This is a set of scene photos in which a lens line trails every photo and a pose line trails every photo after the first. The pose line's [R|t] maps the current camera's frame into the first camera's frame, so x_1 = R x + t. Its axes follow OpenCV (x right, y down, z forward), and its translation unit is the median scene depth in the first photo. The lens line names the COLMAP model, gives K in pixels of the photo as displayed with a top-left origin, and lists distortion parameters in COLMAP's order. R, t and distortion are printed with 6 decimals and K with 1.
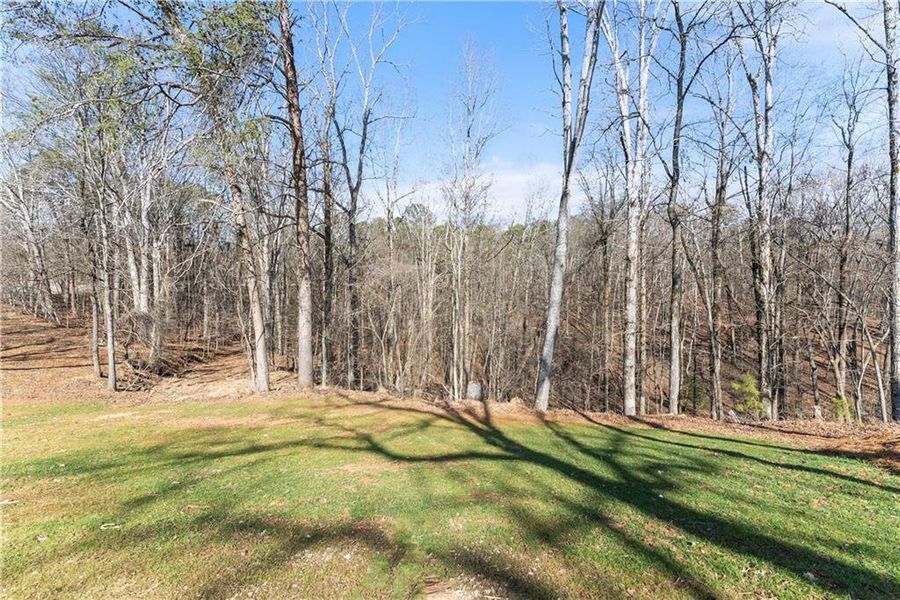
lens RADIAL K [[368.2, 0, 449.0], [0, 368.2, 304.0], [0, 0, 1]] dist [0.002597, 0.000511]
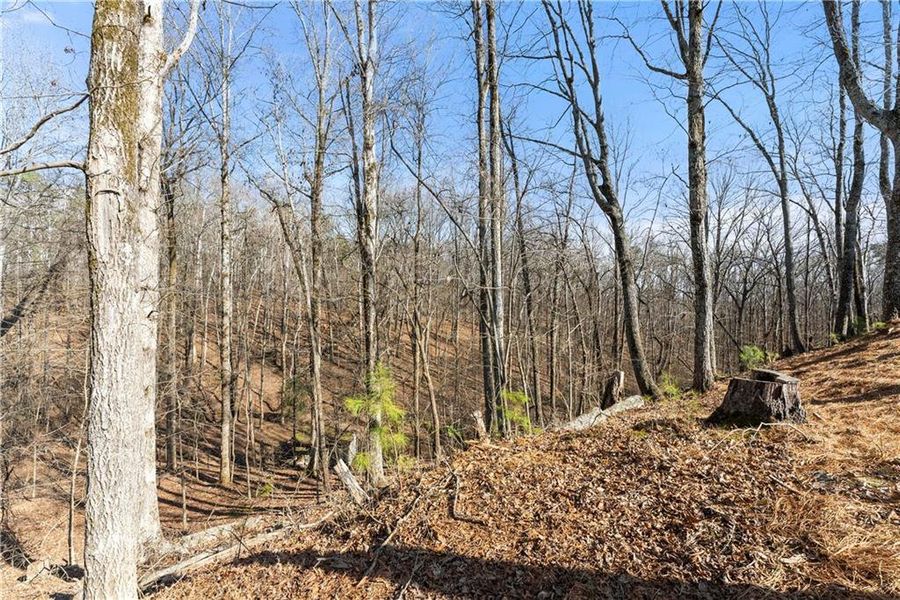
lens RADIAL K [[368.2, 0, 448.2], [0, 368.2, 303.0], [0, 0, 1]] dist [0.002597, 0.000511]
pose [[0.567388, 0.005702, 0.823431, 0.329832], [0.017687, 0.999661, -0.019110, 0.081804], [-0.823260, 0.025407, 0.567095, 0.445355]]
